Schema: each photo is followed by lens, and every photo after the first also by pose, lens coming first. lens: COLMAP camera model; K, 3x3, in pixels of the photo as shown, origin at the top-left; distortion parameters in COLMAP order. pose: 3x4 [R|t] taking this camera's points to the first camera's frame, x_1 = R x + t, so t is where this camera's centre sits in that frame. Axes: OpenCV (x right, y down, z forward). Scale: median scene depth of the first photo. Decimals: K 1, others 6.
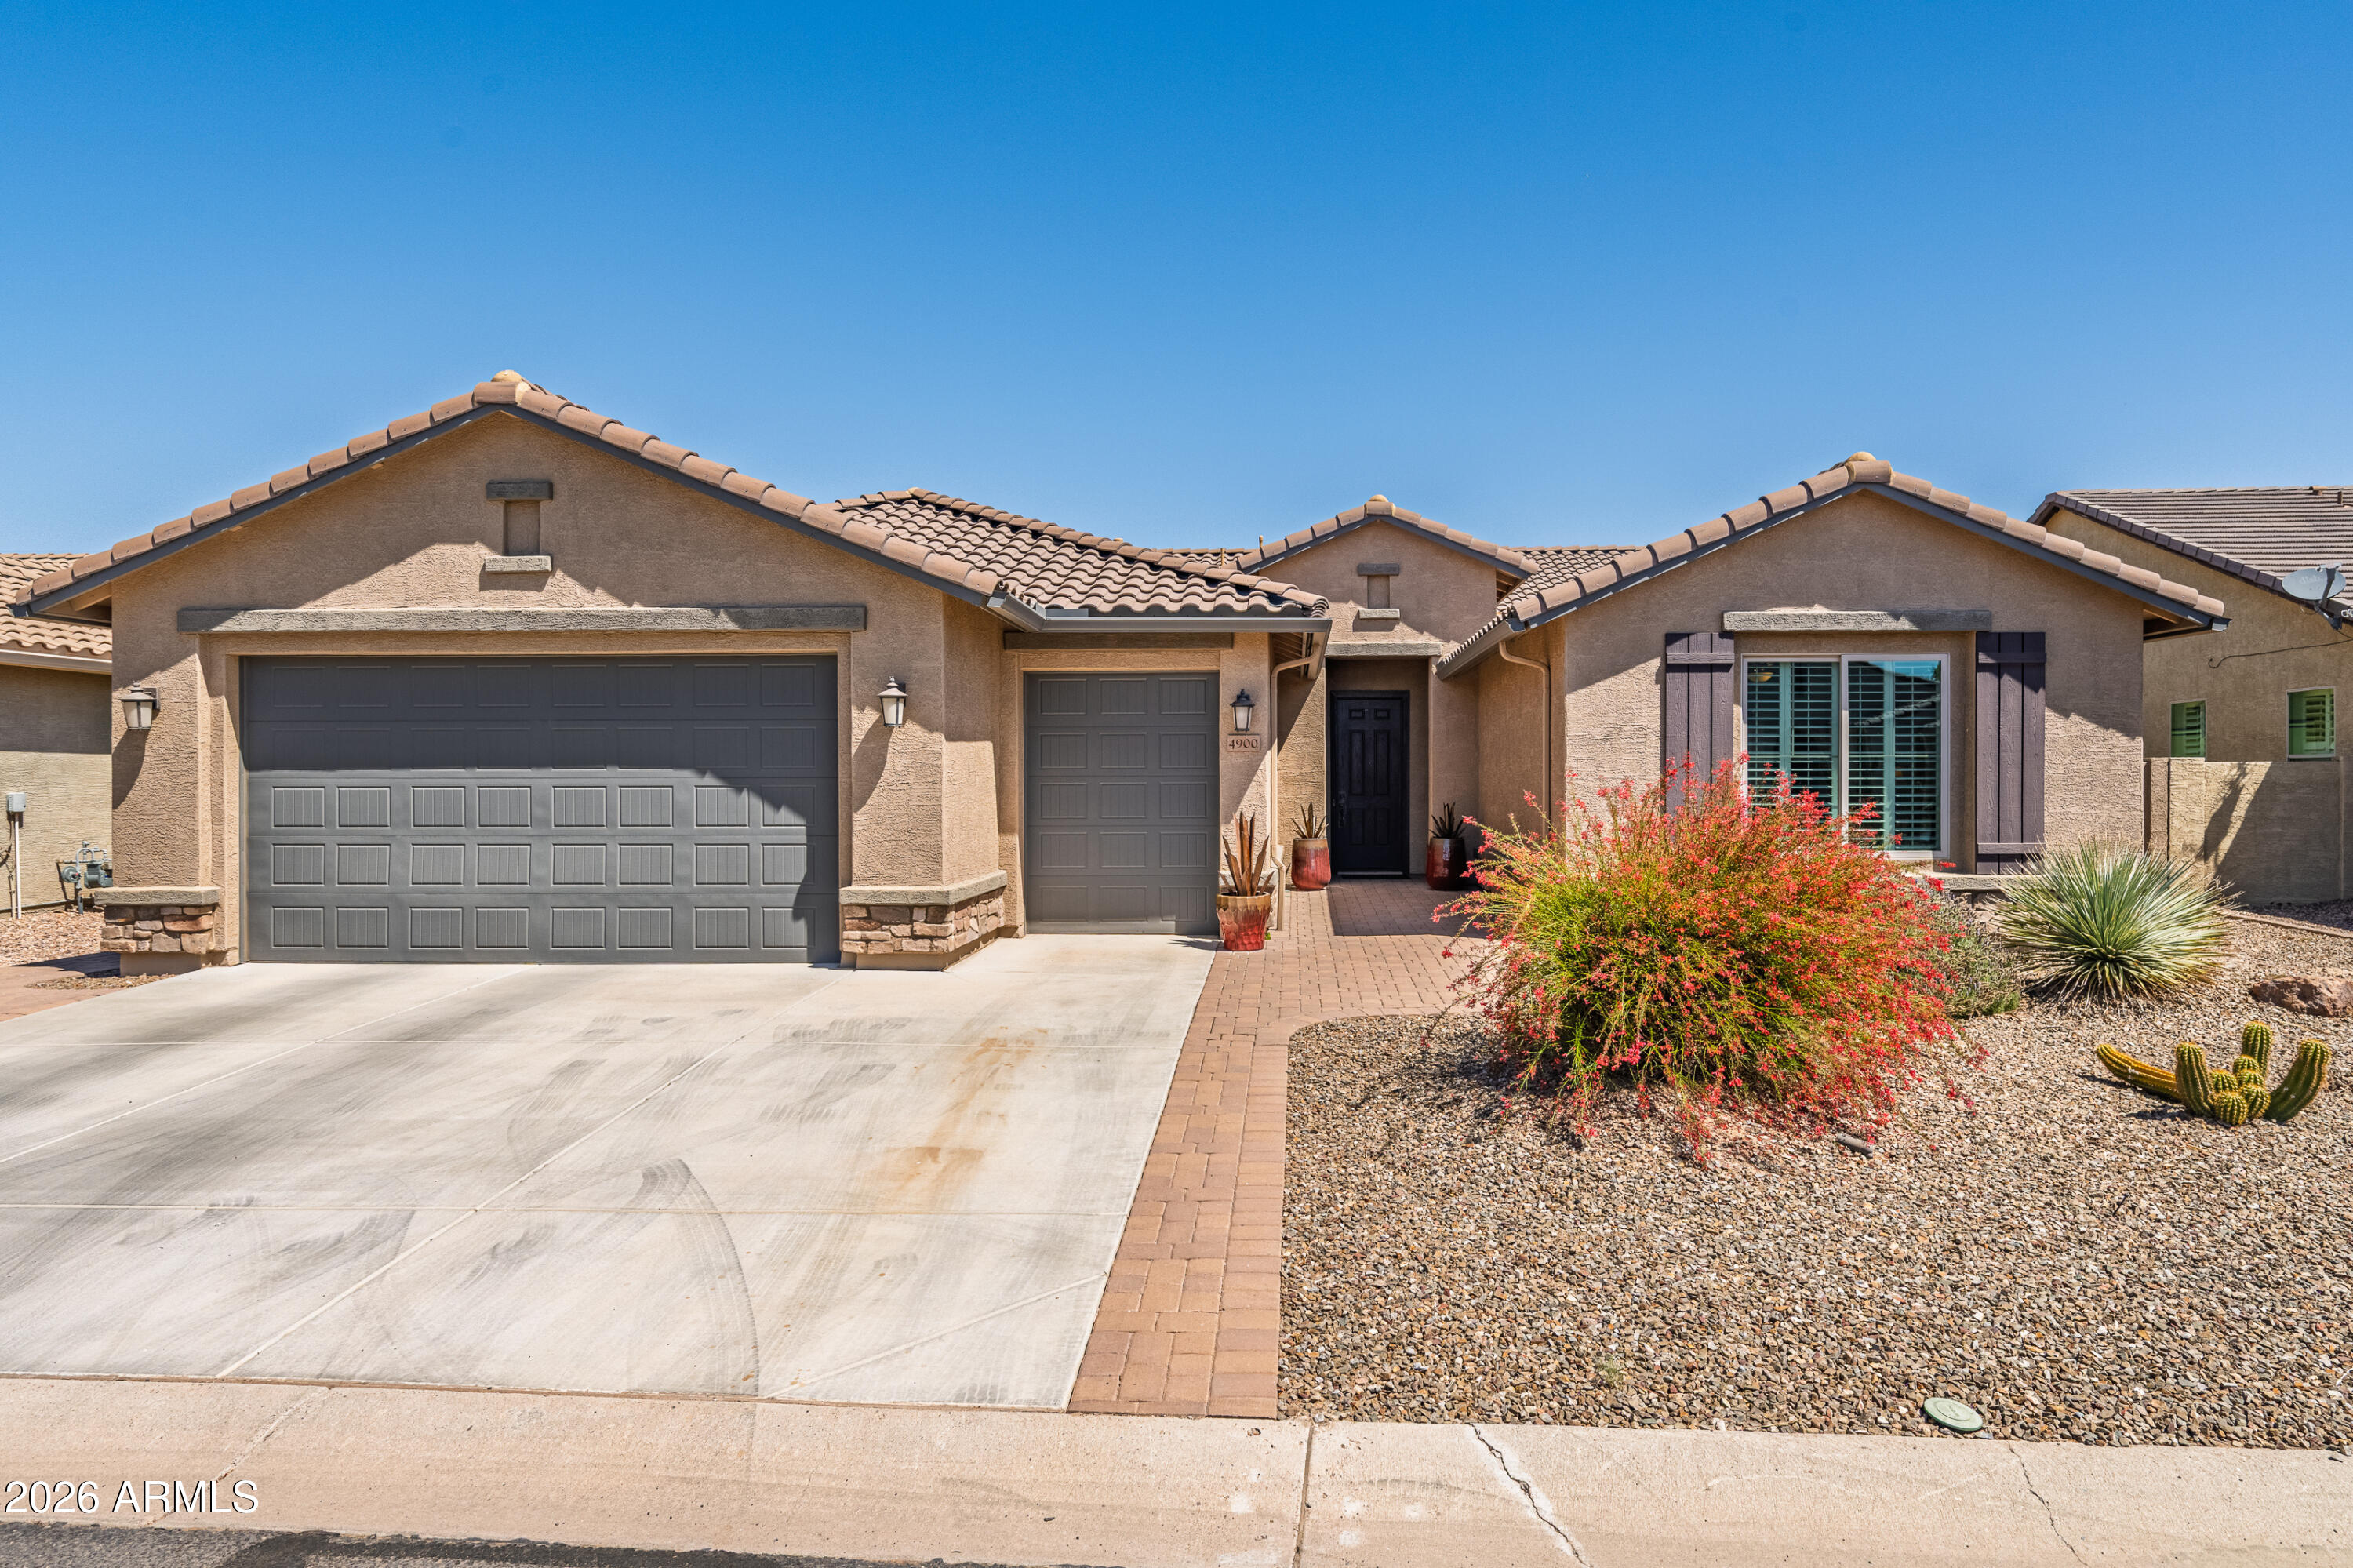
lens RADIAL K [[1315.8, 0, 1263.2], [0, 1315.8, 781.3], [0, 0, 1]] dist [-0.000608, -0.005823]
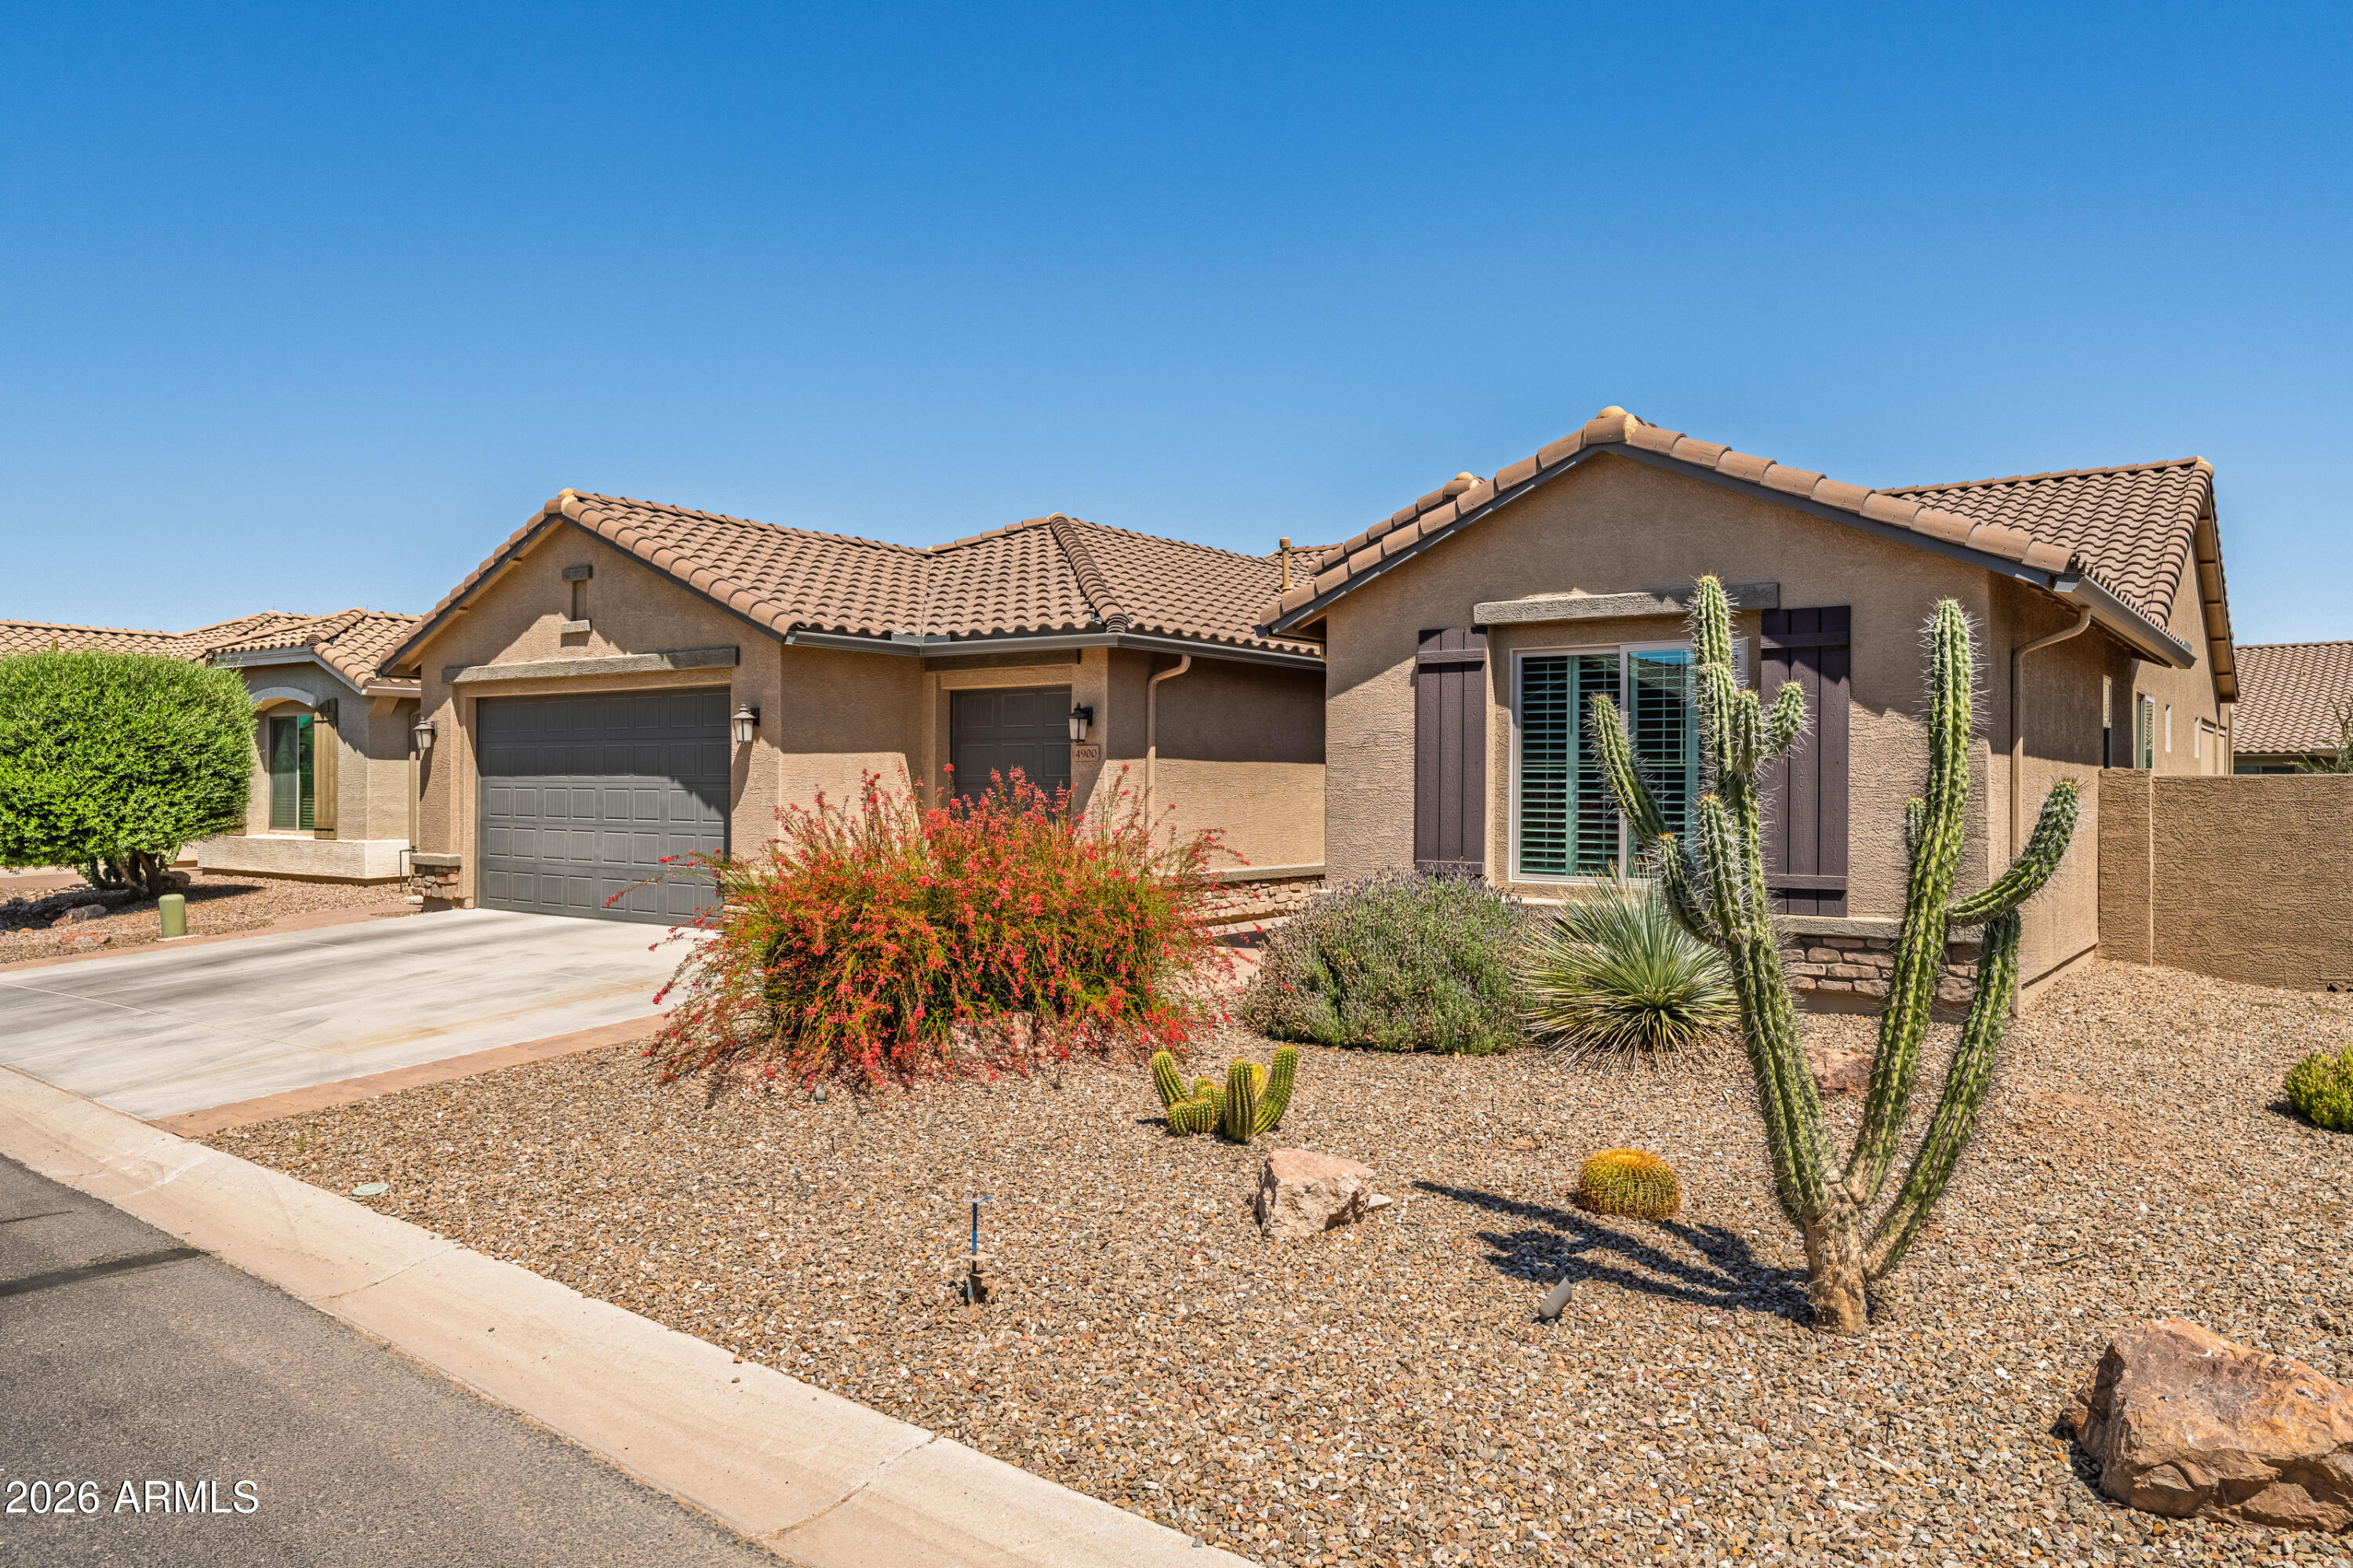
lens RADIAL K [[1573.4, 0, 1176.9], [0, 1573.4, 784.6], [0, 0, 1]] dist [-0.002478, 0.001393]
pose [[0.819036, 0.006080, -0.573710, 0.871483], [-0.008433, 0.999963, -0.001442, -0.002929], [0.573680, 0.006020, 0.819057, 0.011638]]
